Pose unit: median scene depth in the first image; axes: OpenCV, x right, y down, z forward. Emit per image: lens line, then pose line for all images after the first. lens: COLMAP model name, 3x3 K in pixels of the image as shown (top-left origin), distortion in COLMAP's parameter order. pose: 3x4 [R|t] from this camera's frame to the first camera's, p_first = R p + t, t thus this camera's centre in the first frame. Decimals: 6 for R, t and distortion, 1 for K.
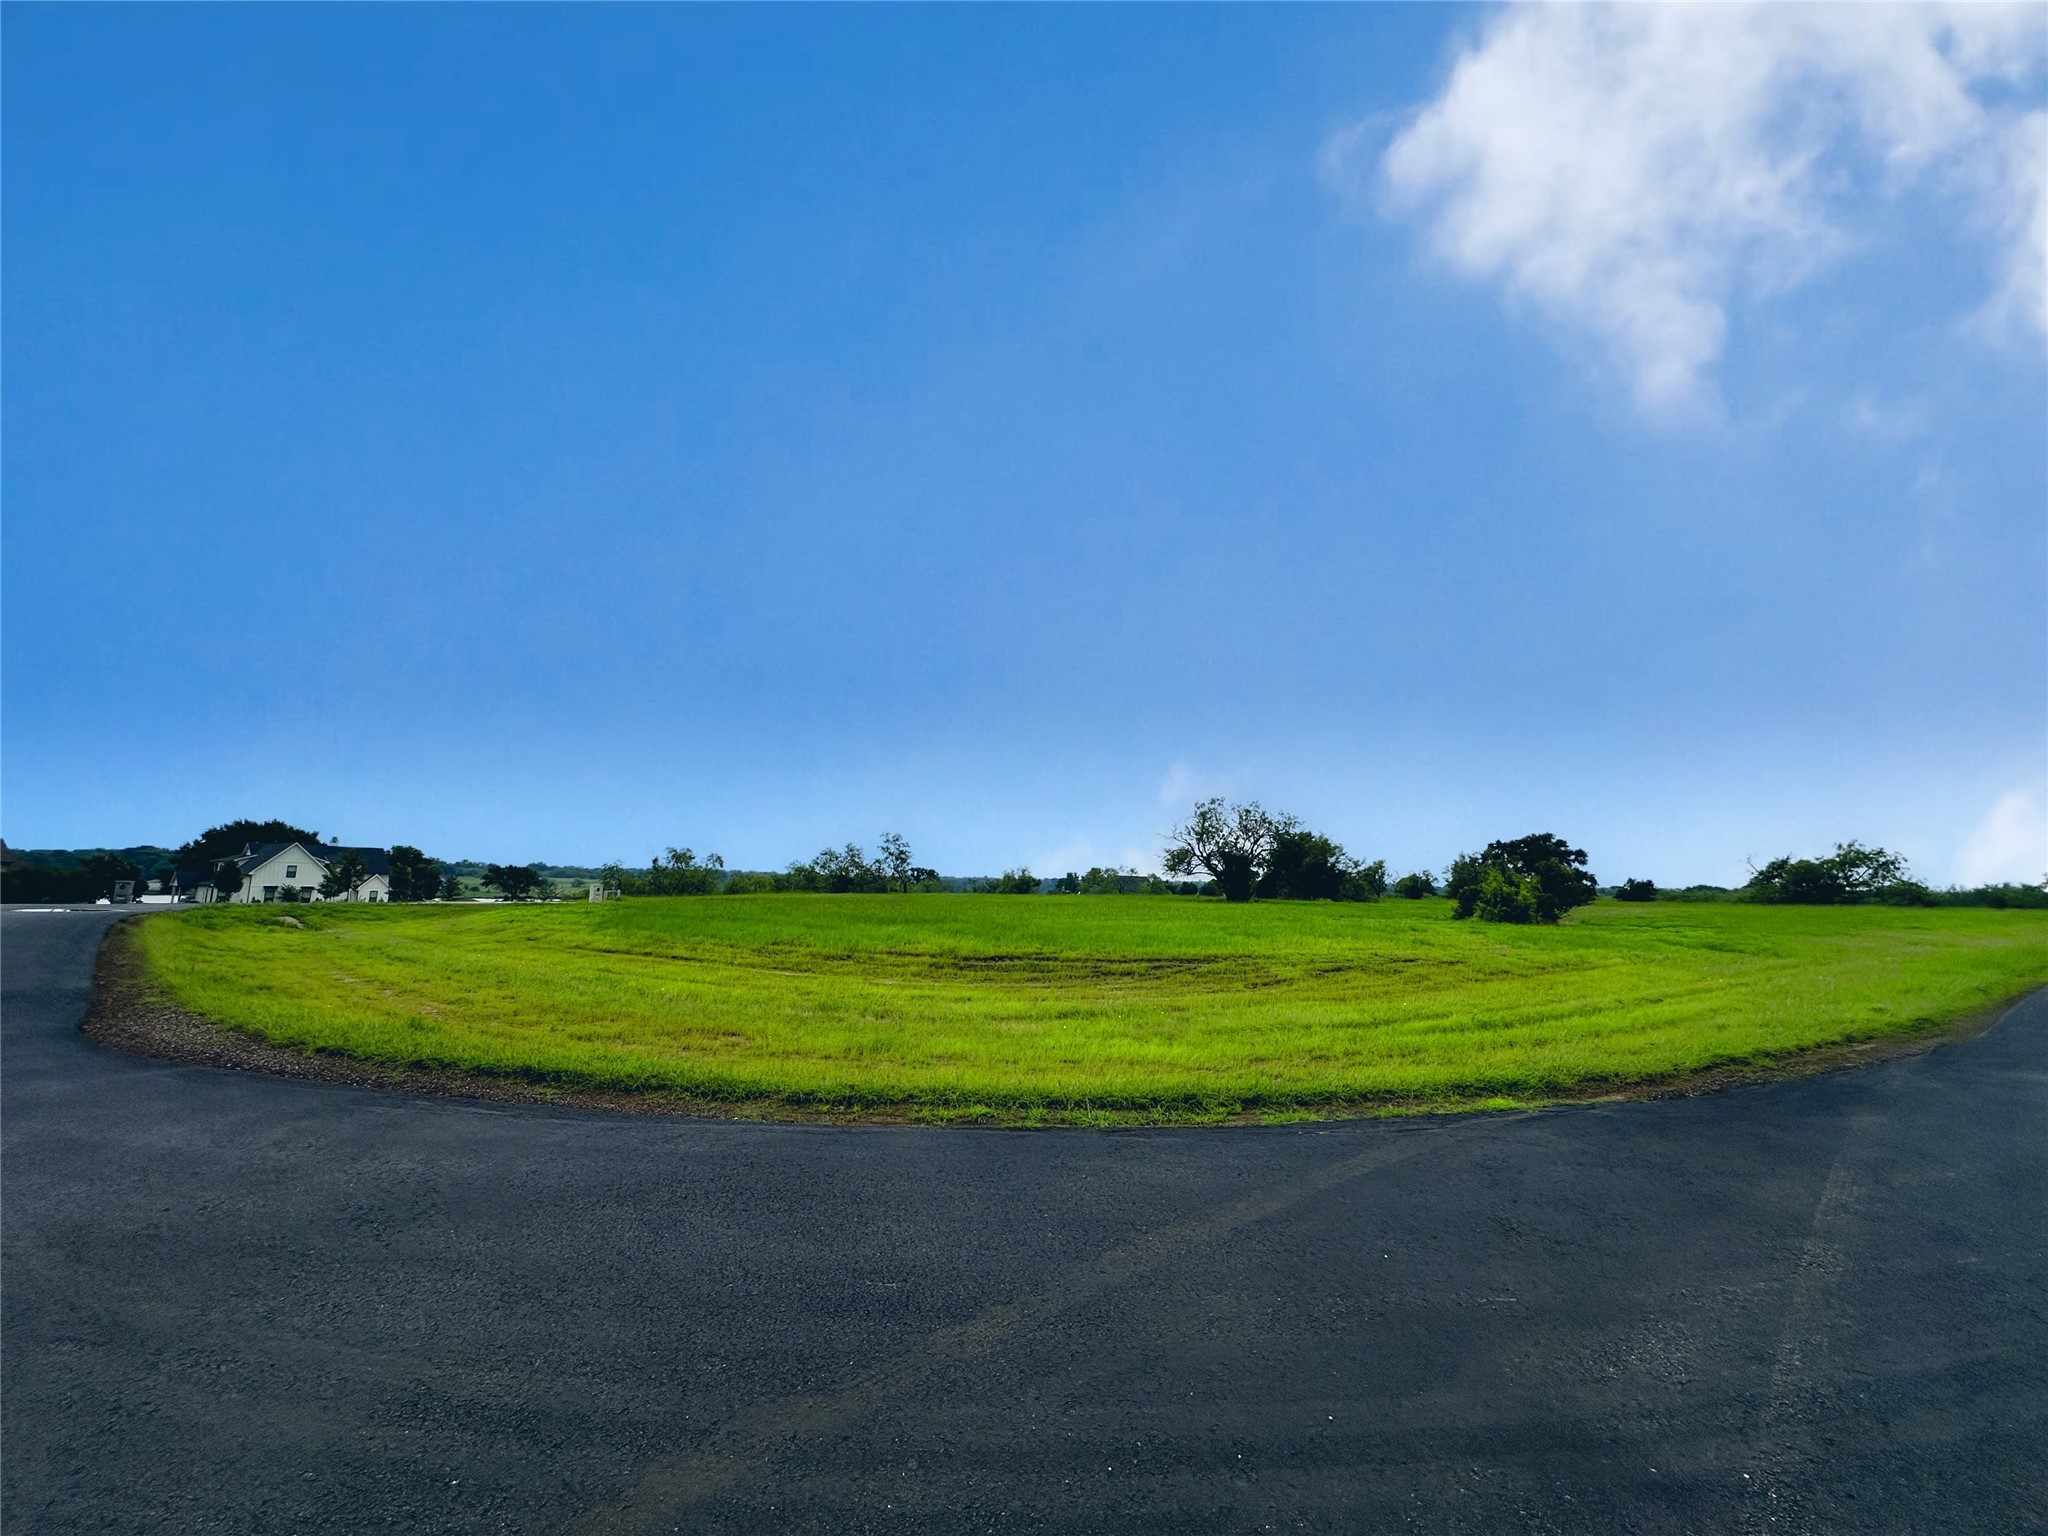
lens RADIAL K [[815.1, 0, 1027.8], [0, 815.1, 772.8], [0, 0, 1]] dist [-0.005584, 0.001227]
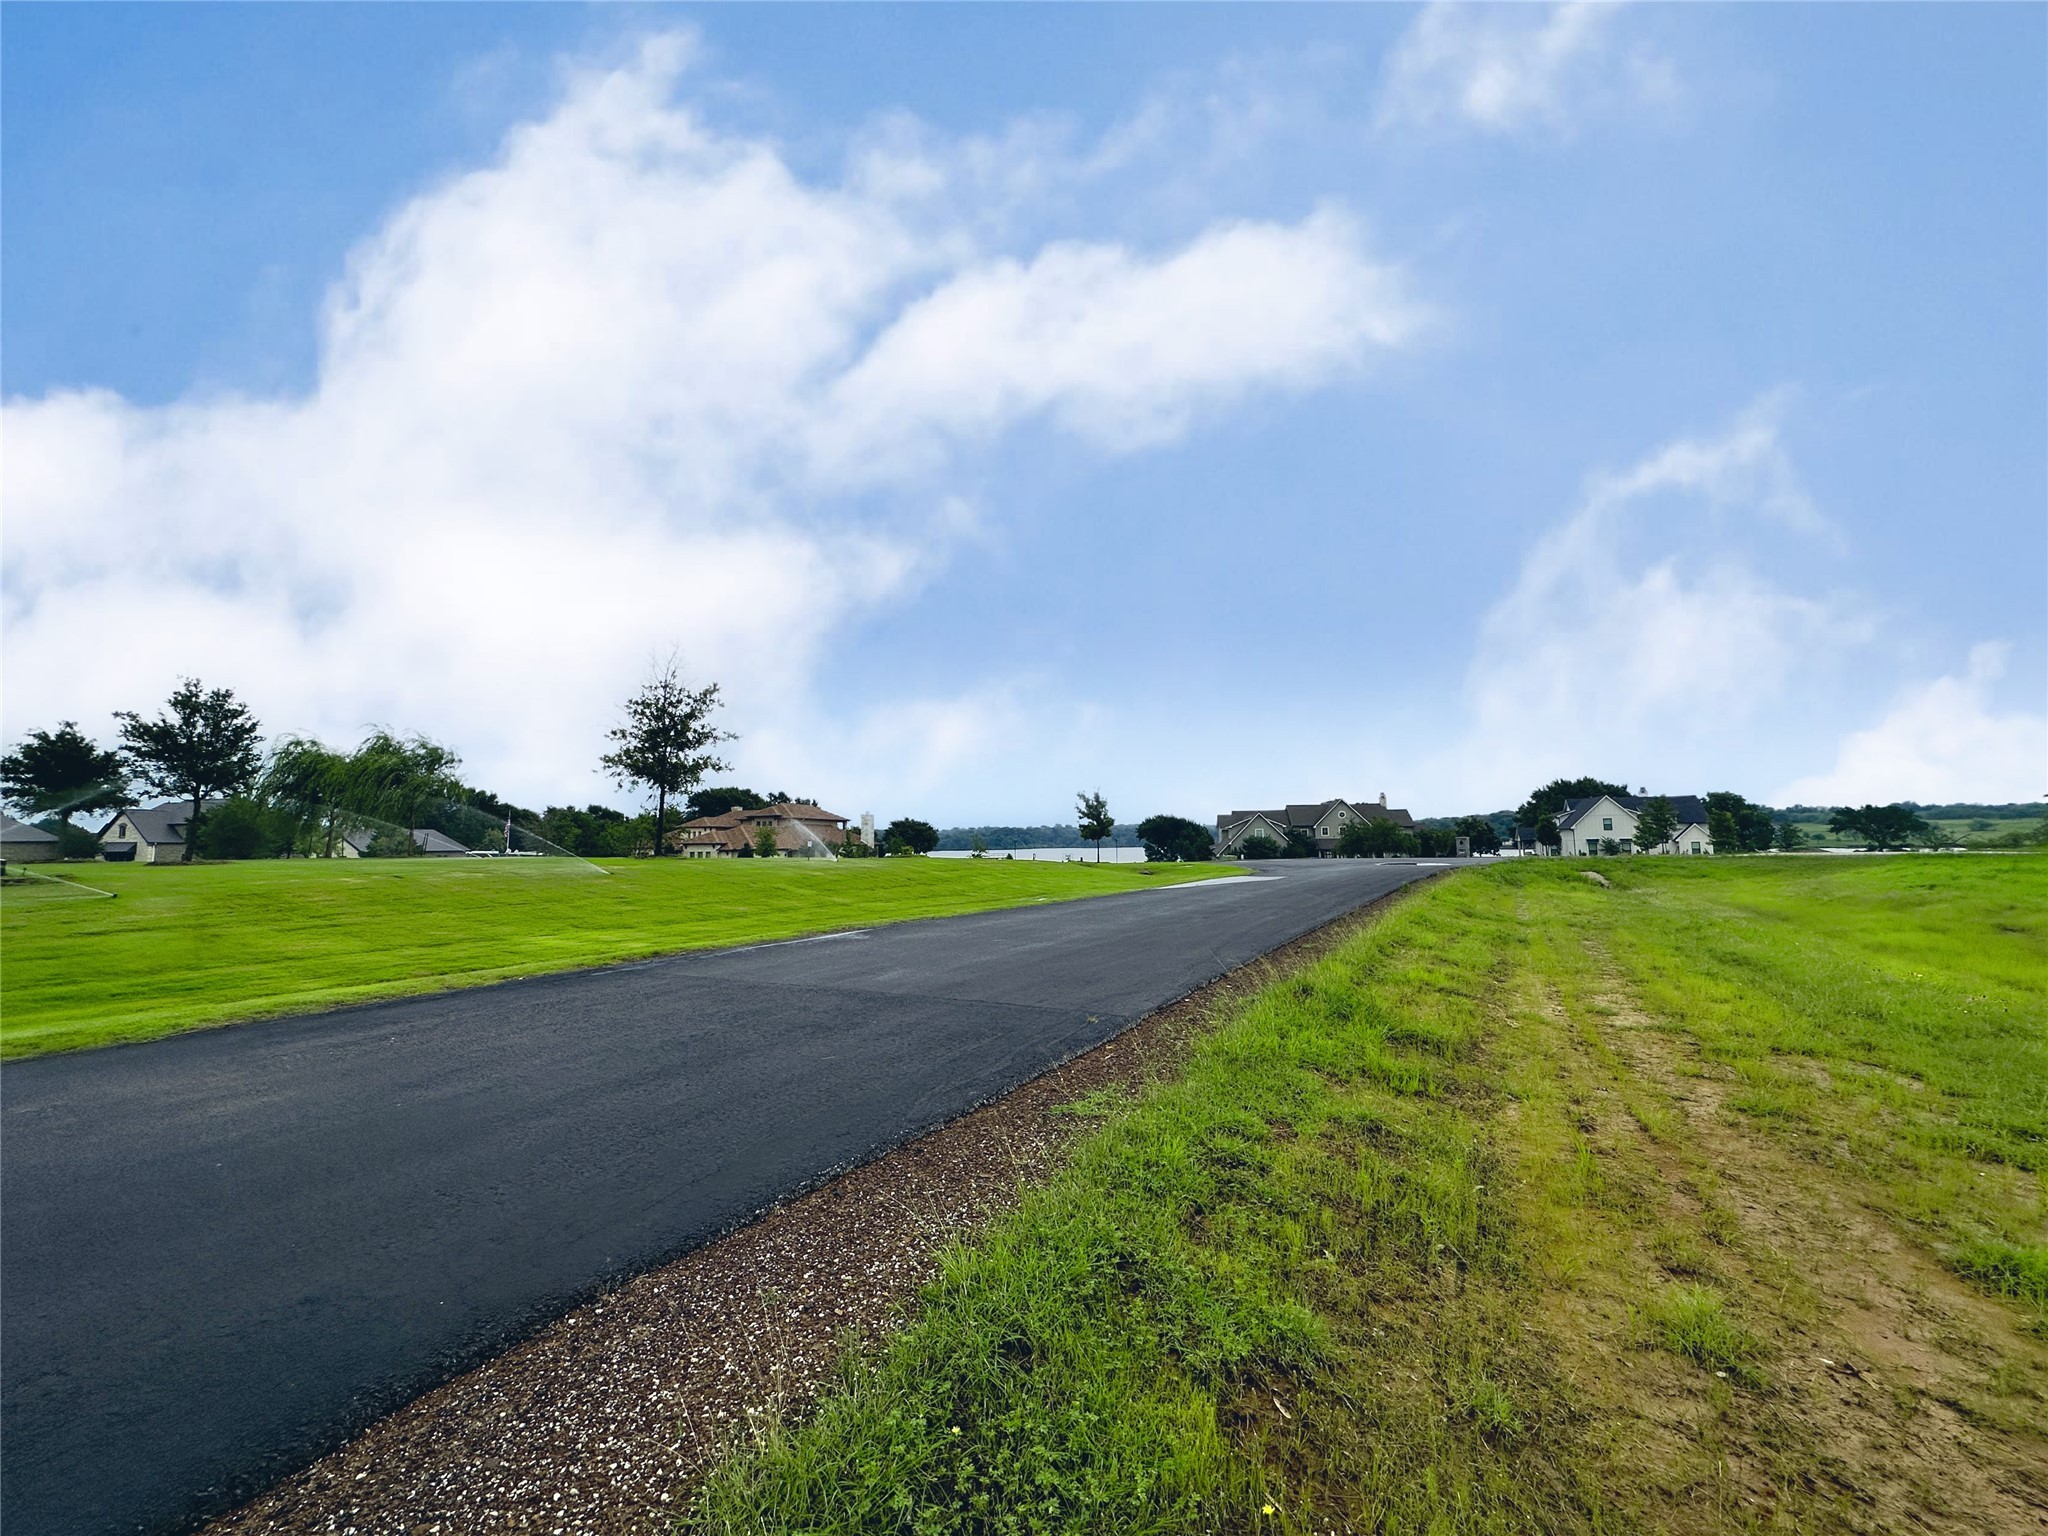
lens RADIAL K [[815.1, 0, 1016.6], [0, 815.1, 778.3], [0, 0, 1]] dist [-0.005584, 0.001227]
pose [[0.199142, -0.096862, -0.975172, -0.055108], [0.160298, 0.984920, -0.065096, 0.011451], [0.966771, -0.143355, 0.211666, 0.074031]]
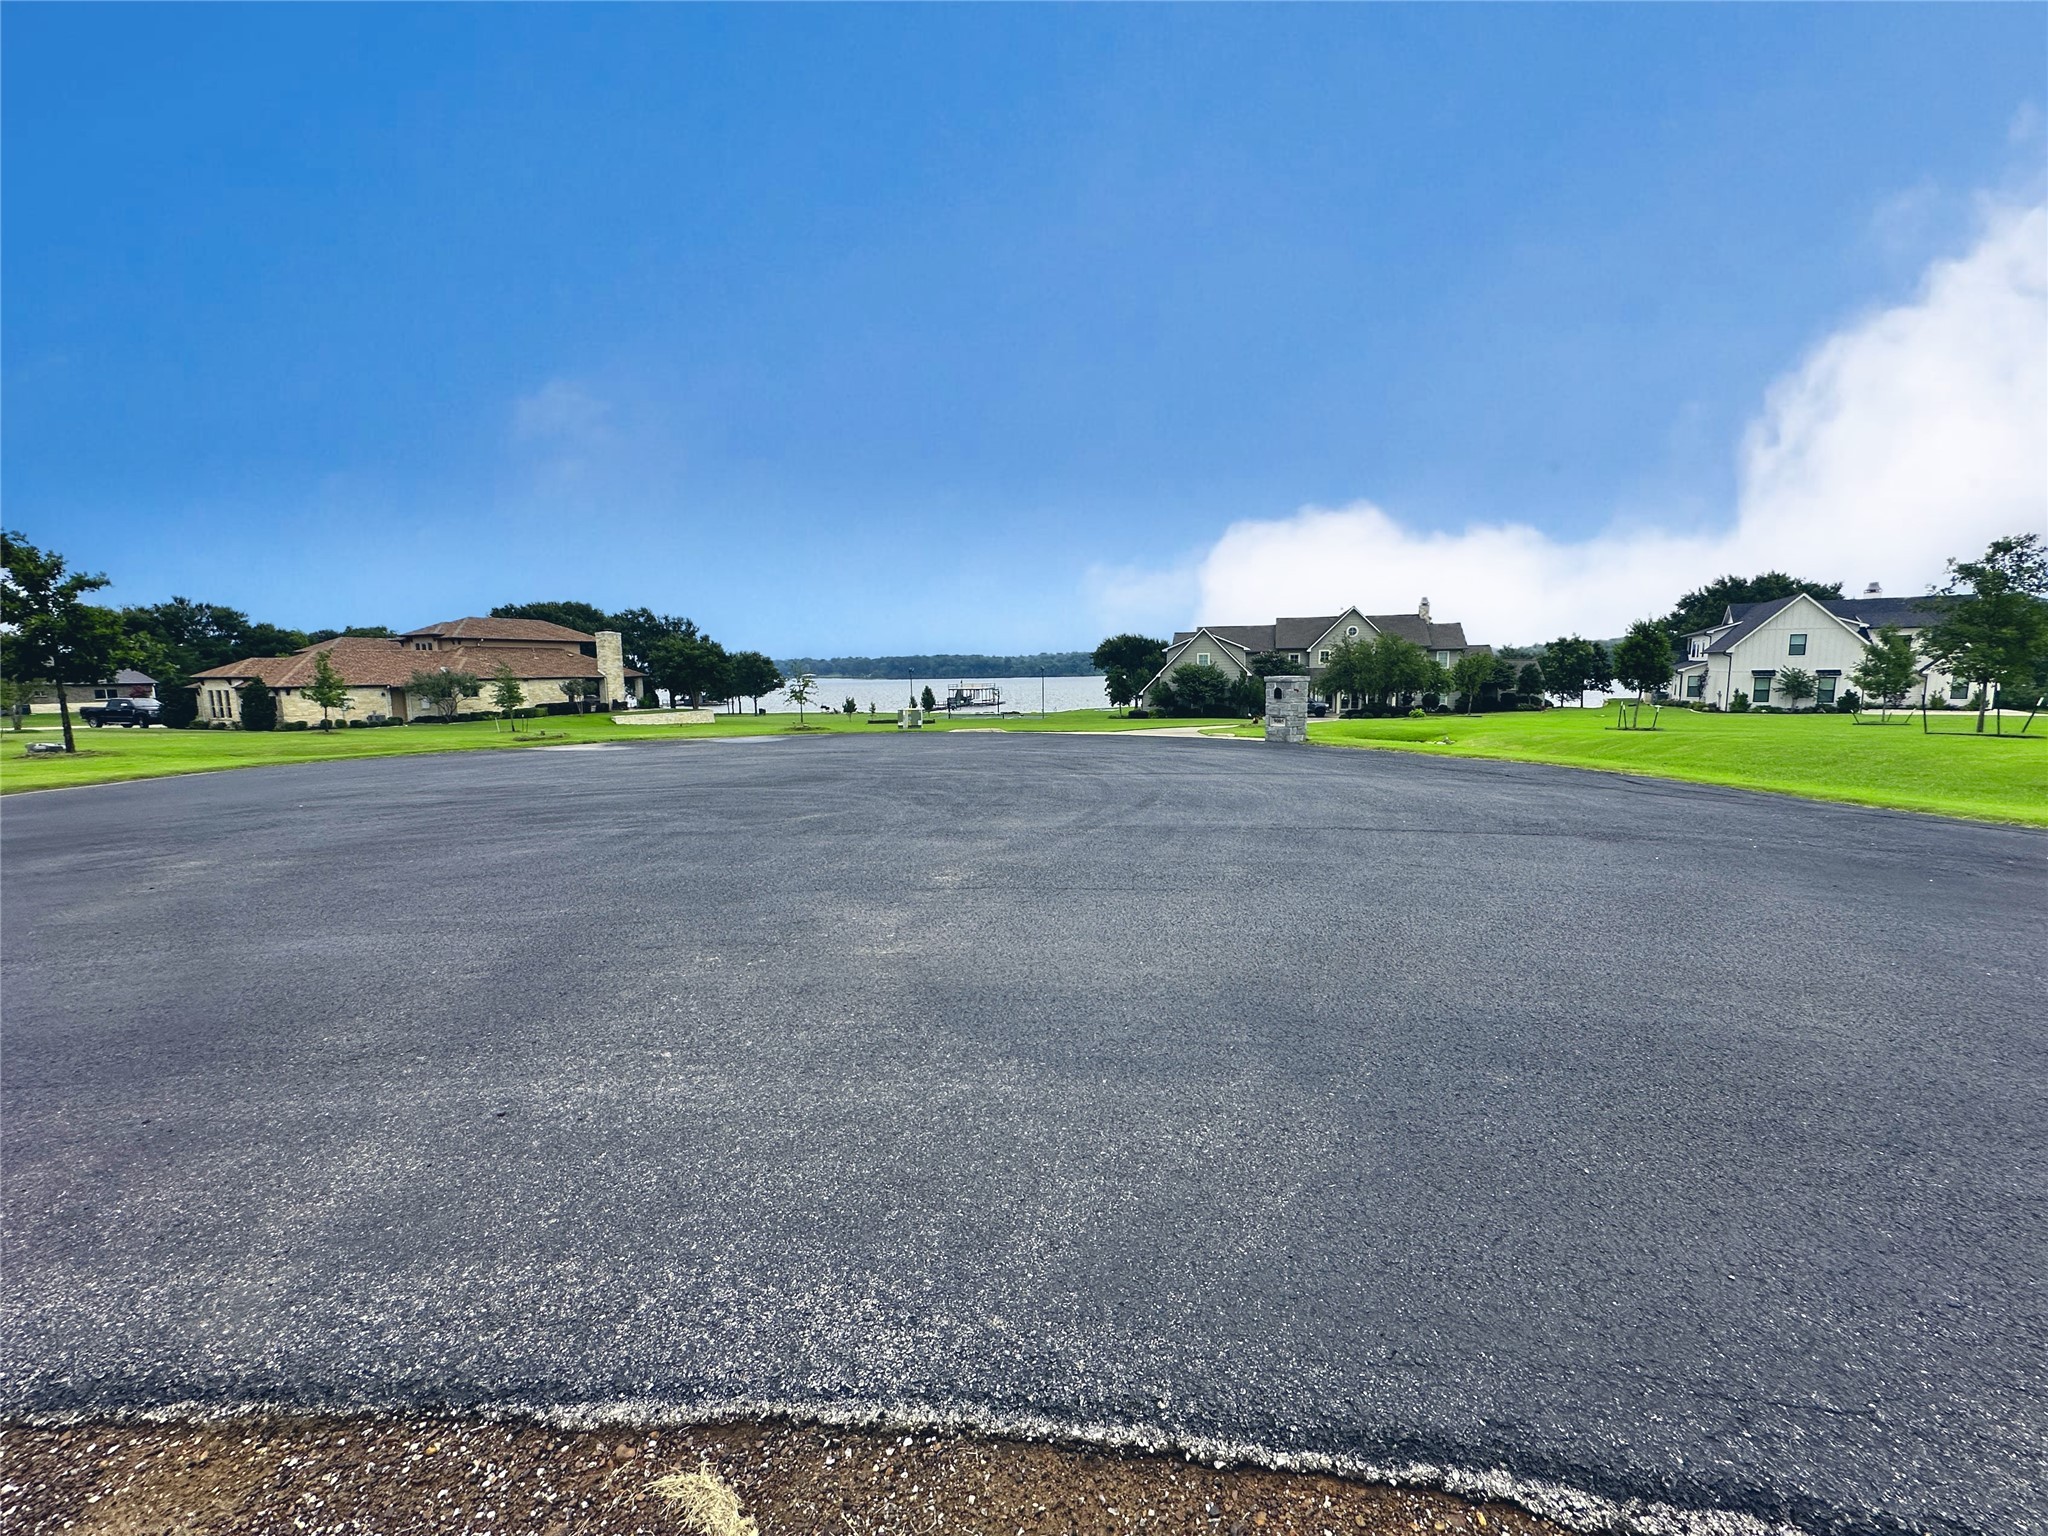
lens RADIAL K [[815.1, 0, 1028.1], [0, 815.1, 769.2], [0, 0, 1]] dist [-0.005584, 0.001227]
pose [[0.076544, 0.102258, -0.991809, -0.314281], [0.160012, 0.980574, 0.113449, 0.047058], [0.984143, -0.167386, 0.058695, 0.353073]]
